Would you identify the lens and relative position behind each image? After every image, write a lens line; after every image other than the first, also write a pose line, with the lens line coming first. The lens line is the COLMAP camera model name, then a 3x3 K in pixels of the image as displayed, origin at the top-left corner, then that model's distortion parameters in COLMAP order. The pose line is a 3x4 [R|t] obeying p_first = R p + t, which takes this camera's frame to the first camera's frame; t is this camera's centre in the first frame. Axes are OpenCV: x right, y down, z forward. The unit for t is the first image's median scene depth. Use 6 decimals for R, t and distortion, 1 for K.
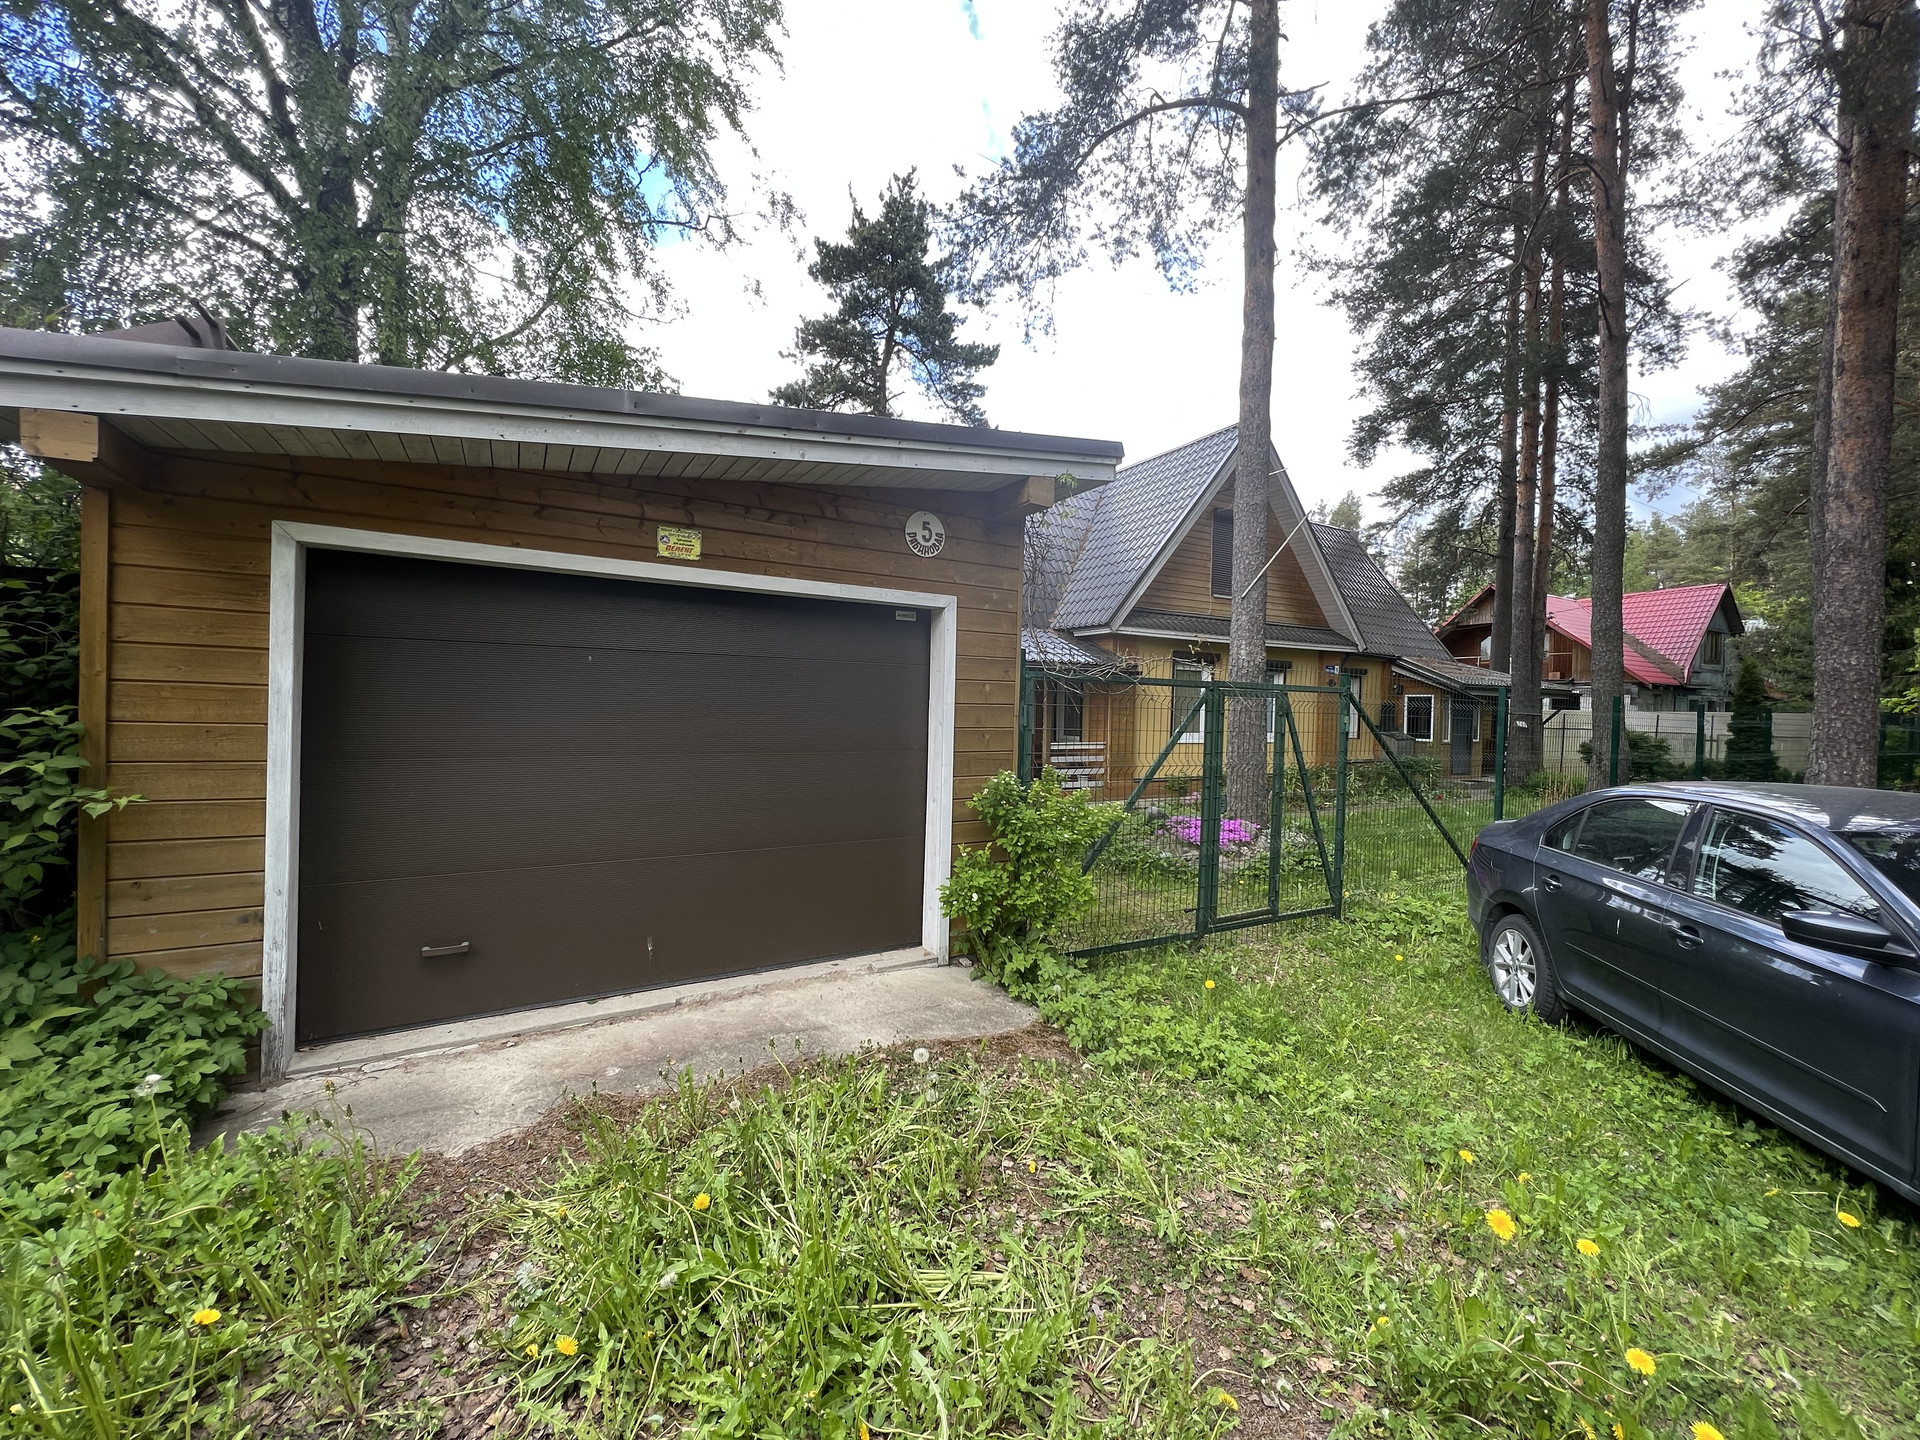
lens RADIAL K [[767.6, 0, 957.6], [0, 767.6, 713.3], [0, 0, 1]] dist [-0.000408, 0.000468]
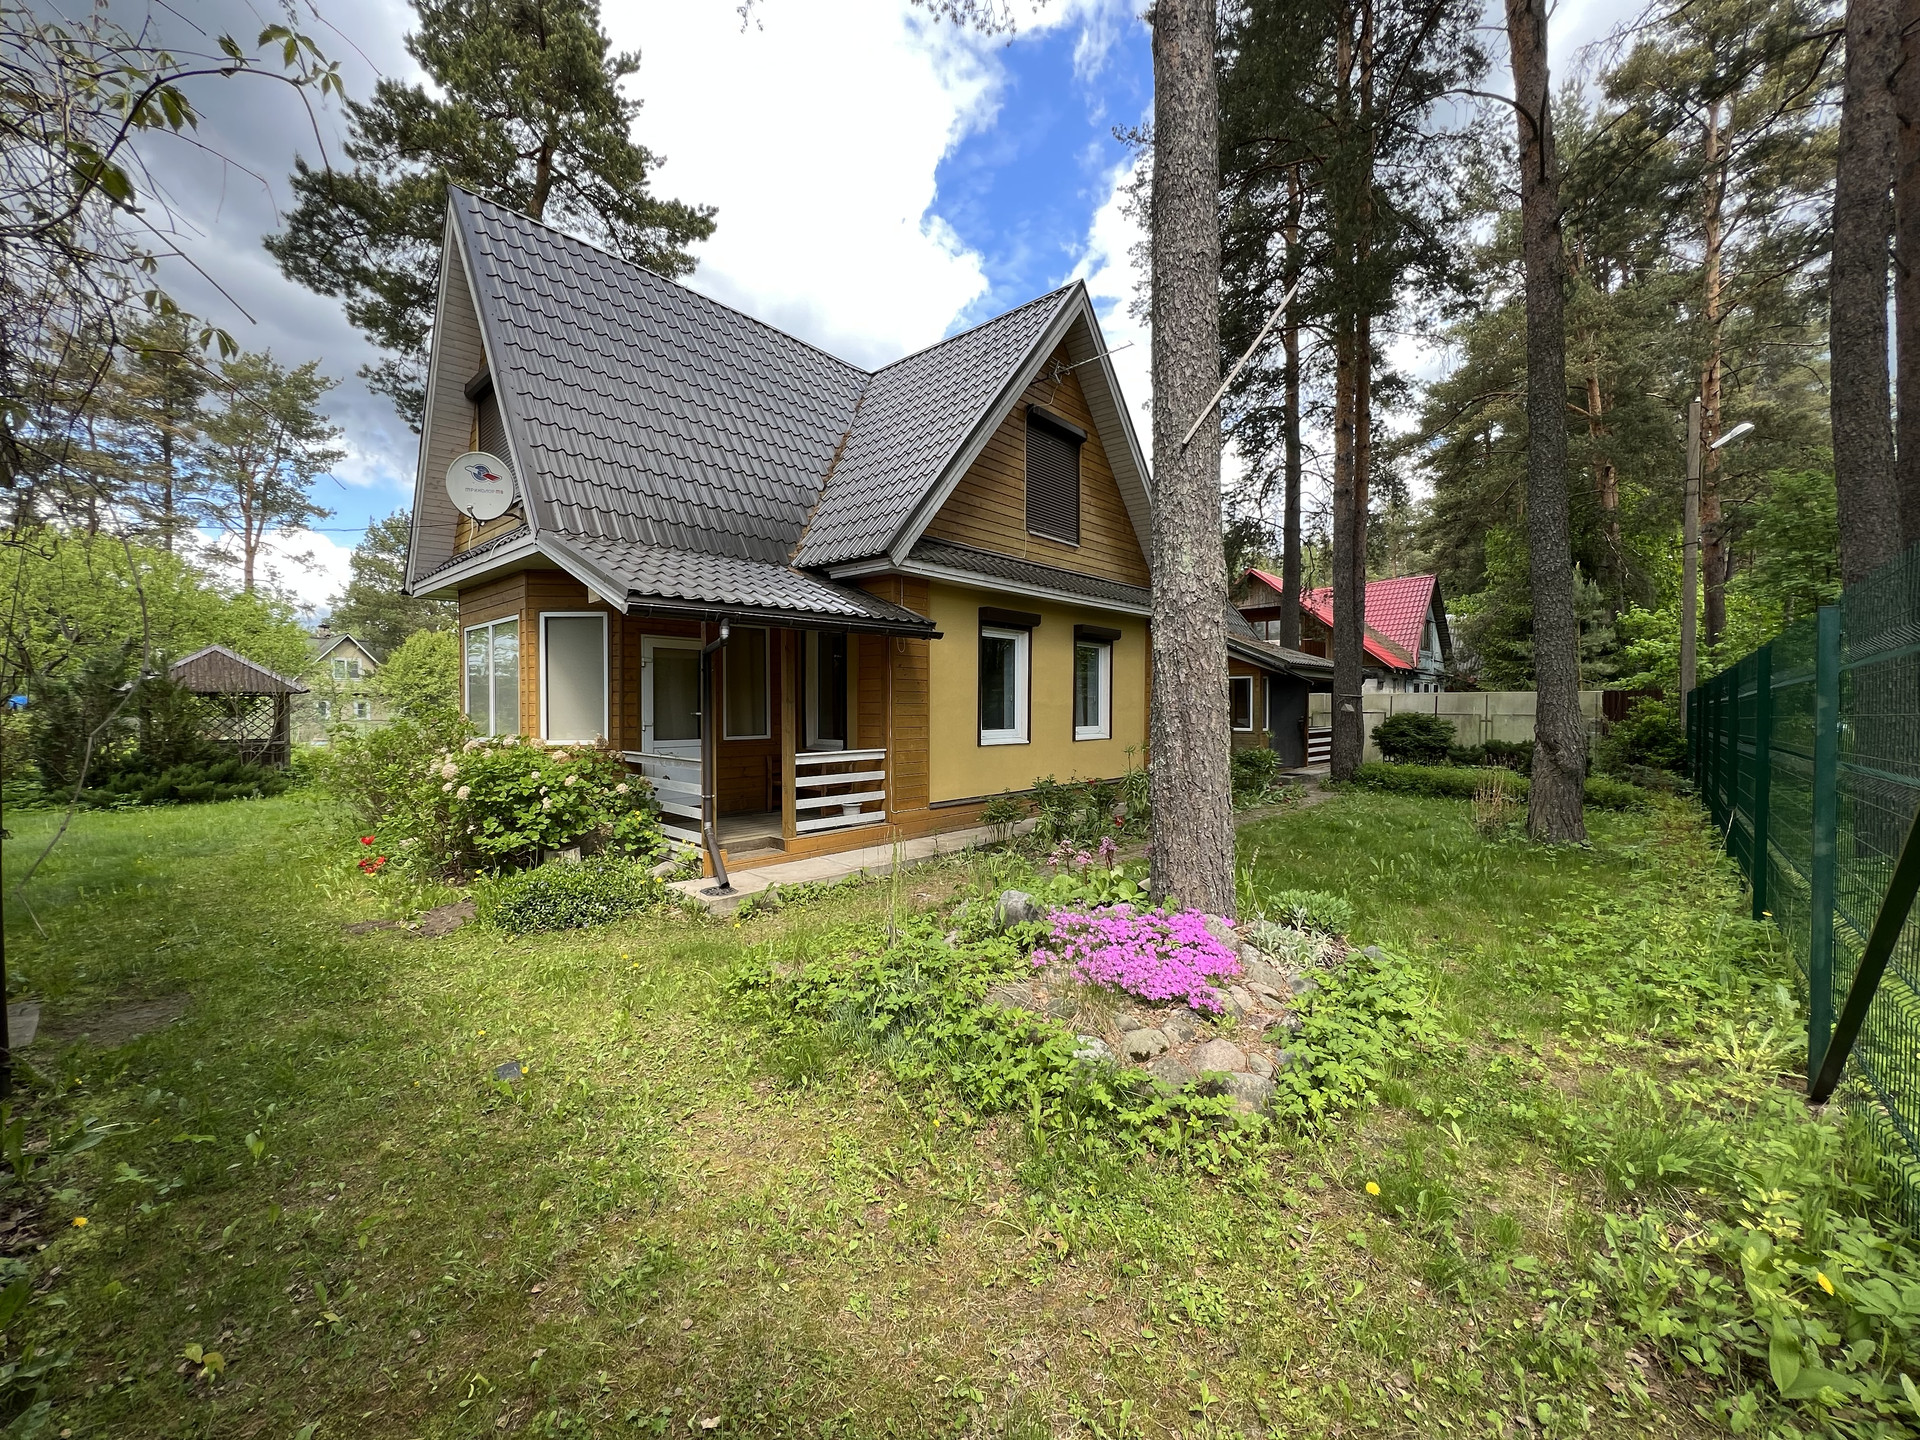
lens RADIAL K [[767.6, 0, 957.6], [0, 767.6, 713.3], [0, 0, 1]] dist [-0.000408, 0.000468]
pose [[0.950825, -0.028852, 0.308383, 0.055321], [0.030944, 0.999519, -0.001893, 0.011700], [-0.308180, 0.011342, 0.951261, 0.382713]]
